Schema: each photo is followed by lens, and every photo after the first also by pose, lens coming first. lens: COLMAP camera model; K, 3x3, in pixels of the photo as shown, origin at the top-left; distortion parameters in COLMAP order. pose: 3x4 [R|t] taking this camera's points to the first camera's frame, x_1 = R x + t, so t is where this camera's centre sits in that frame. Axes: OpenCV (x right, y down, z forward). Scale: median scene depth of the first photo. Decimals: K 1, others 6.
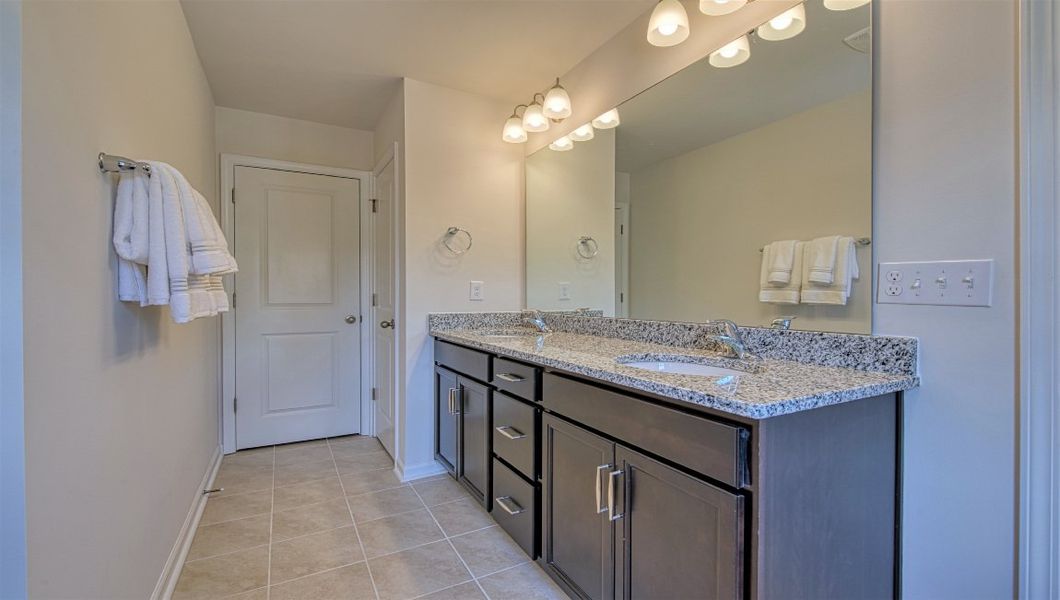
lens RADIAL K [[460.3, 0, 536.2], [0, 460.3, 300.4], [0, 0, 1]] dist [0.000989, -0.000744]
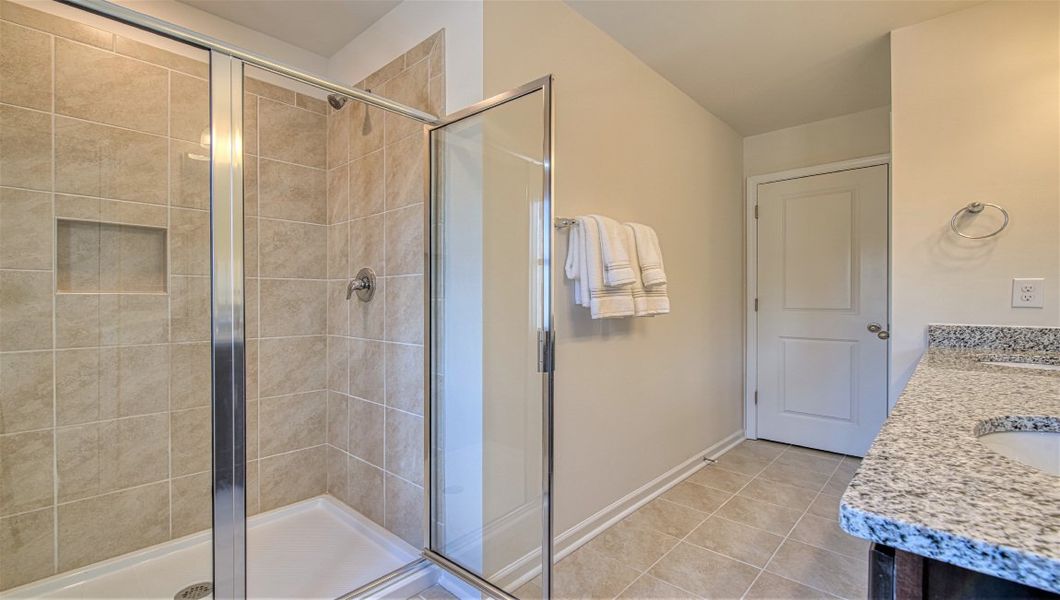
lens RADIAL K [[460.3, 0, 536.2], [0, 460.3, 300.4], [0, 0, 1]] dist [0.000989, -0.000744]
pose [[0.332625, 0.003961, -0.943051, 0.289483], [-0.009996, 0.999950, 0.000675, -0.004996], [0.943006, 0.009202, 0.332648, 0.154671]]
